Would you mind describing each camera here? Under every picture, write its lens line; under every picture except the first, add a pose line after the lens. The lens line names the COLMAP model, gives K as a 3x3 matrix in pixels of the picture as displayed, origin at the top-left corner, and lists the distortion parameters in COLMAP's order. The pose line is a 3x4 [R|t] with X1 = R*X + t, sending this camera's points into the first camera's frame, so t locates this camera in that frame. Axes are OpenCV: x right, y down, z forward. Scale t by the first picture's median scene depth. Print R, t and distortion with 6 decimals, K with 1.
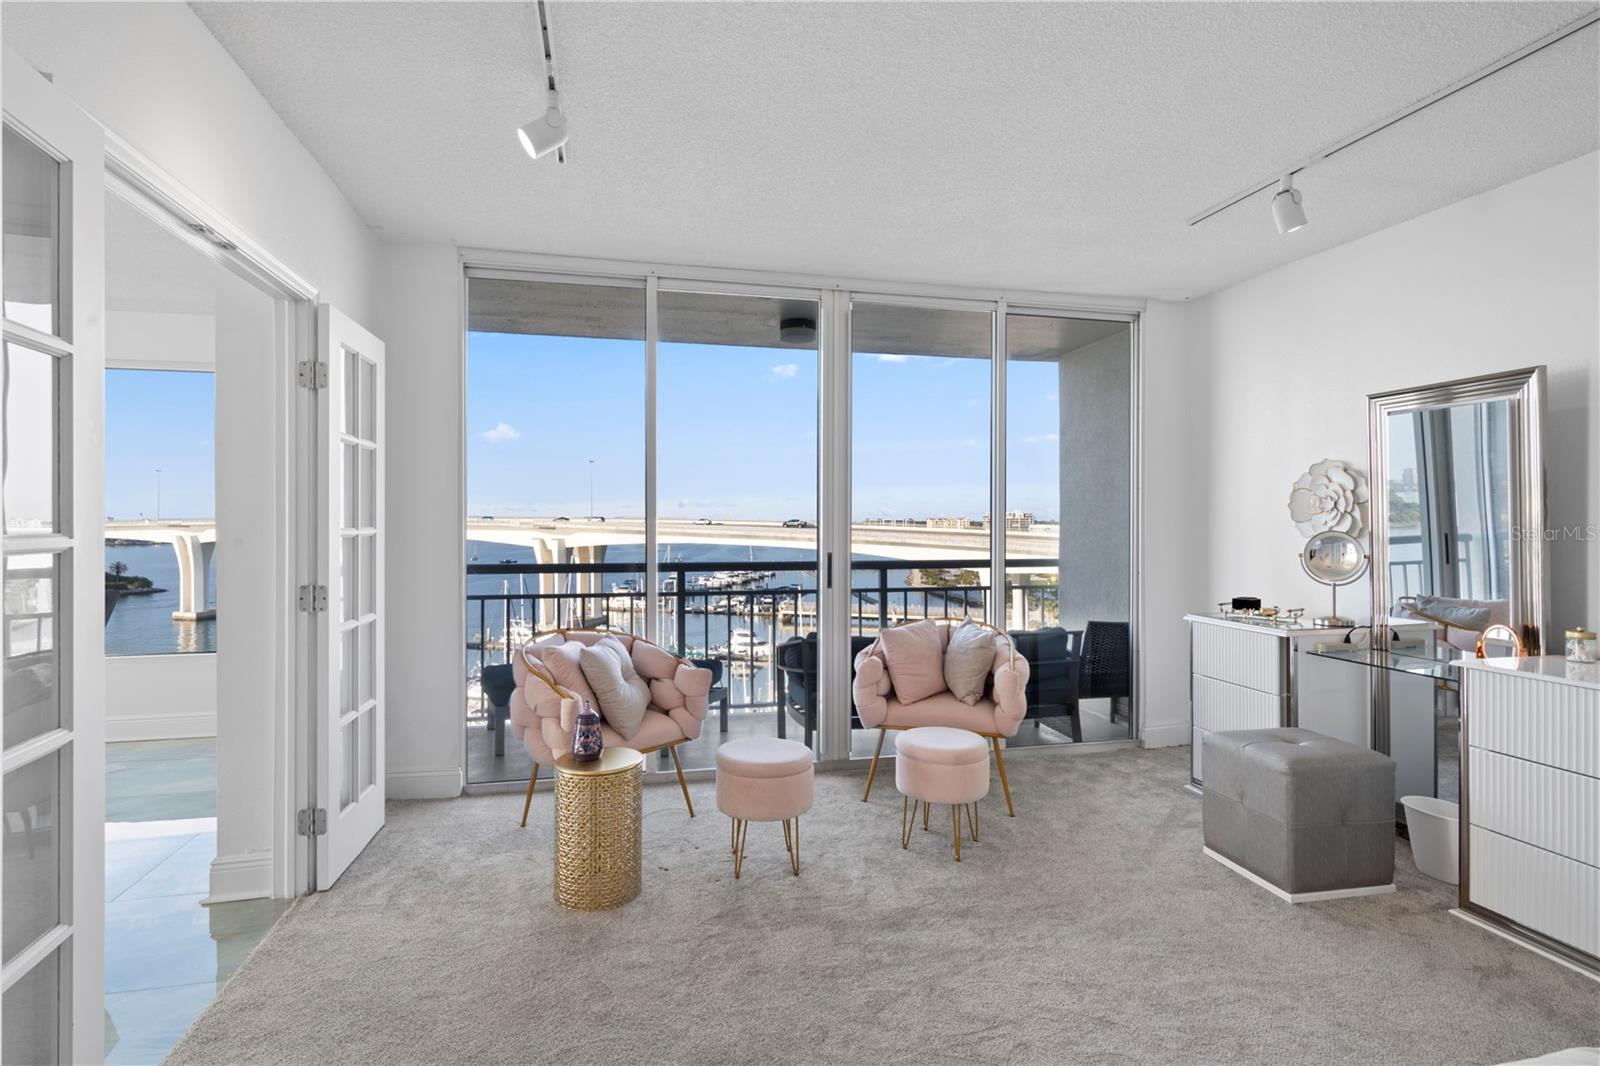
lens RADIAL K [[790.5, 0, 796.9], [0, 790.5, 530.4], [0, 0, 1]] dist [0.000396, -0.000044]
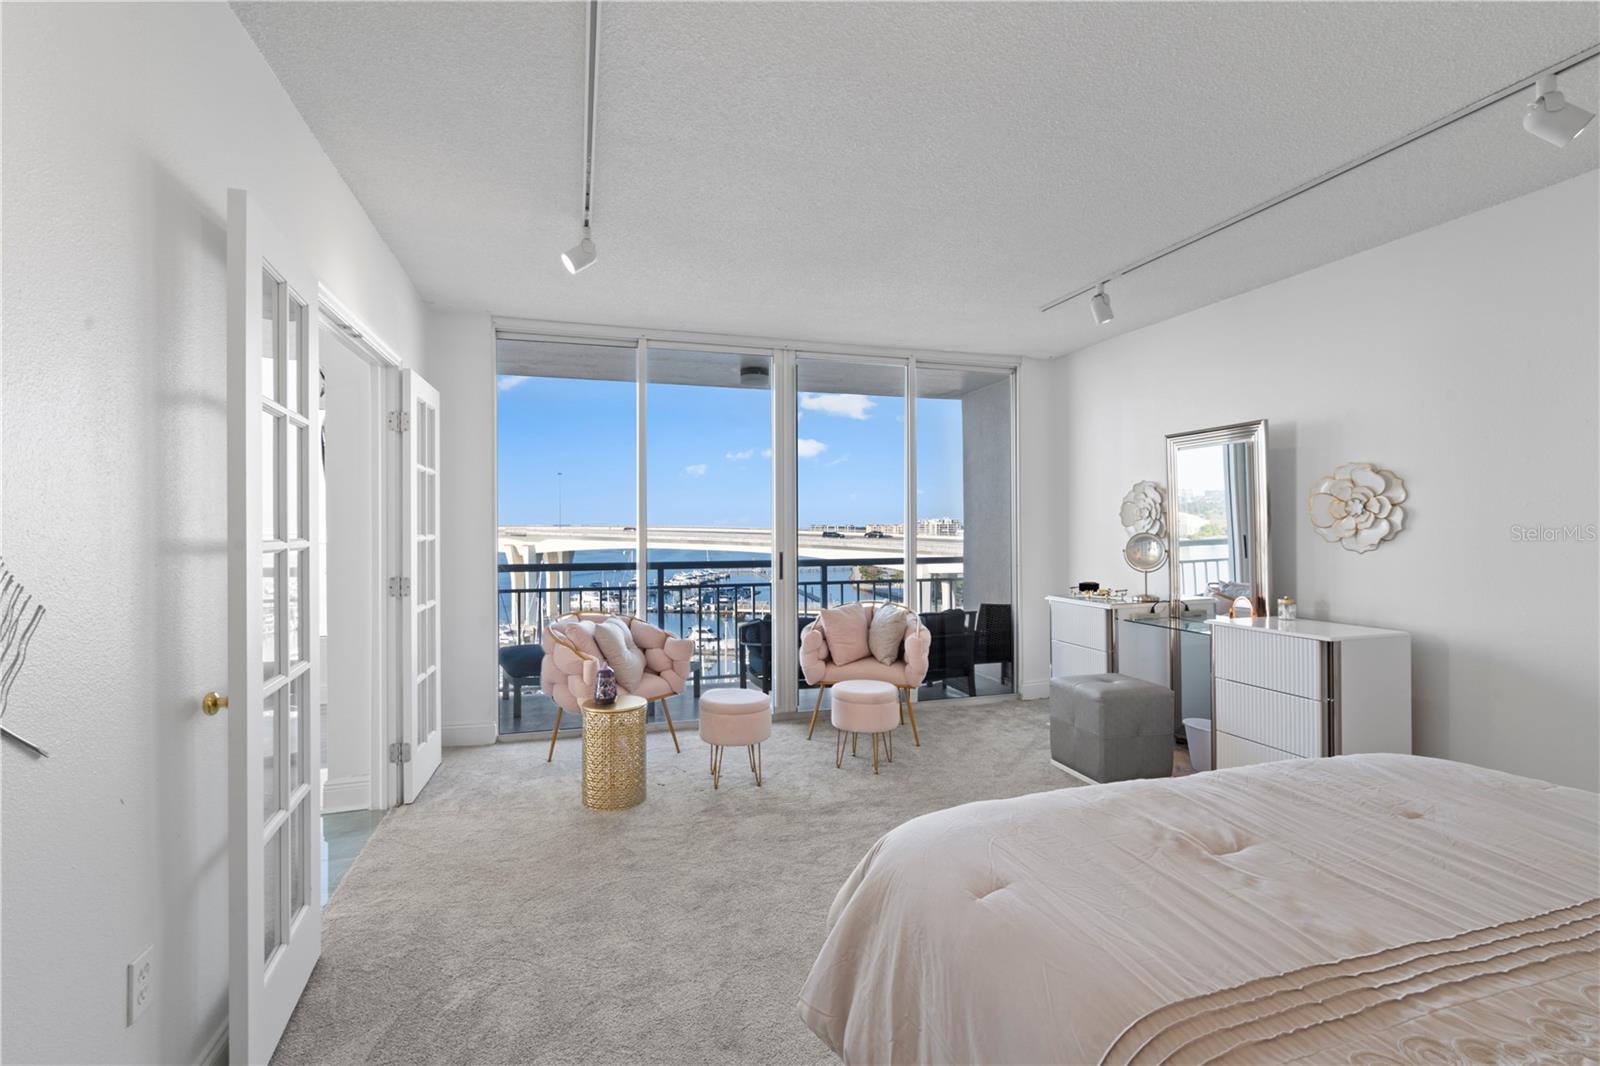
lens RADIAL K [[720.2, 0, 800.0], [0, 720.2, 533.0], [0, 0, 1]] dist [-0.010072, 0.000339]
pose [[0.997467, -0.005971, 0.070880, -0.013341], [0.006280, 0.999972, -0.004141, 0.002523], [-0.070854, 0.004576, 0.997476, -0.211563]]
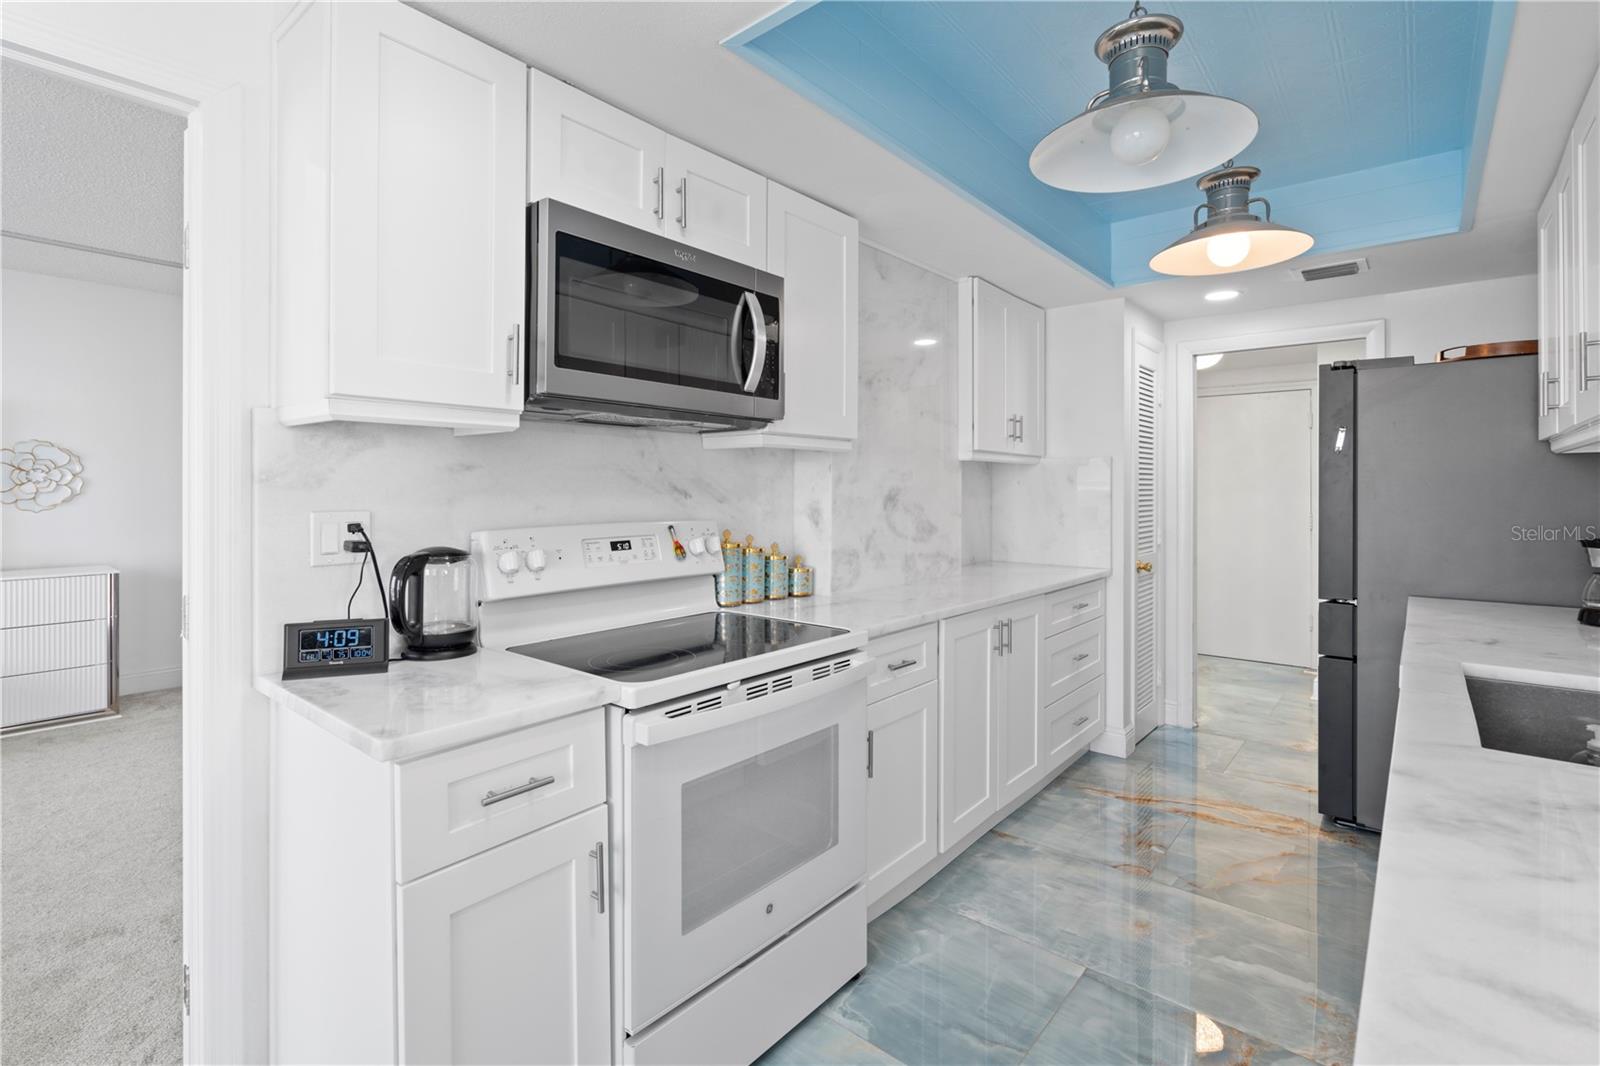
lens RADIAL K [[733.2, 0, 802.4], [0, 733.2, 490.7], [0, 0, 1]] dist [-0.003363, 0.000140]
pose [[-0.597510, -0.000731, 0.801861, -0.969005], [0.007229, 0.999954, 0.006298, -0.004325], [-0.801829, 0.009560, -0.597477, 0.402947]]
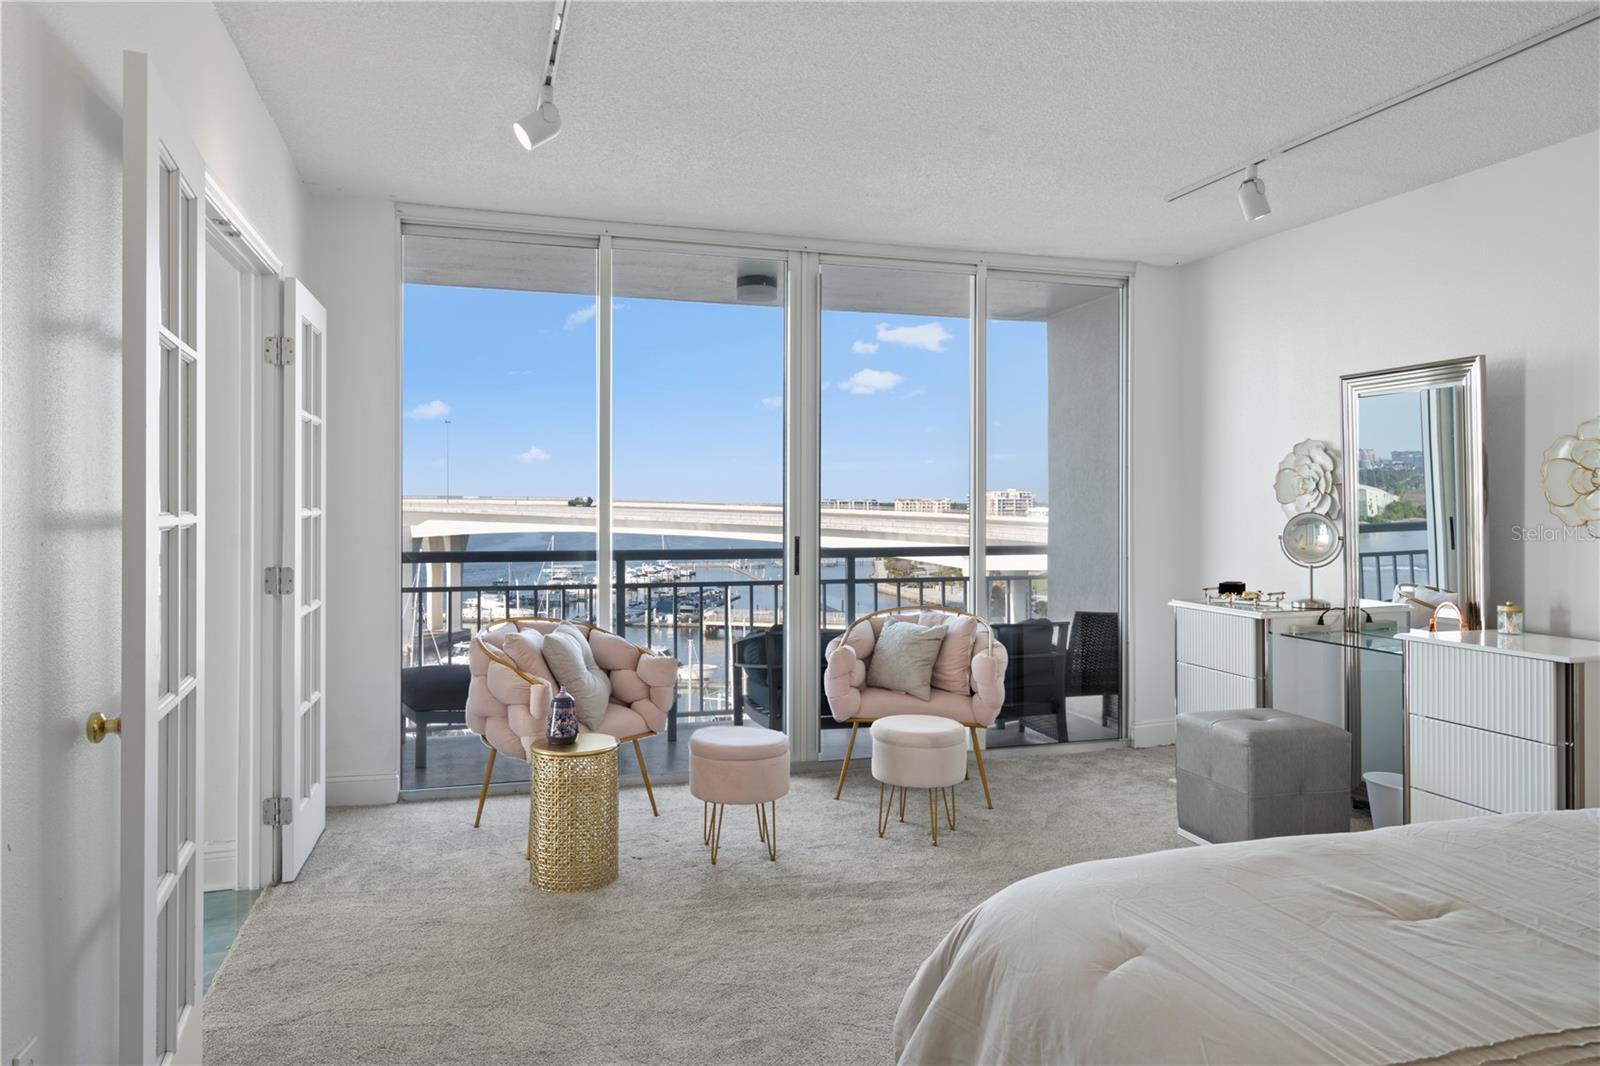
lens RADIAL K [[1053.9, 0, 799.5], [0, 1053.9, 510.7], [0, 0, 1]] dist [0.005685, -0.003390]
pose [[0.997345, 0.000327, 0.072824, -0.053668], [-0.000019, 0.999991, -0.004218, 0.004105], [-0.072825, 0.004206, 0.997336, -0.266666]]
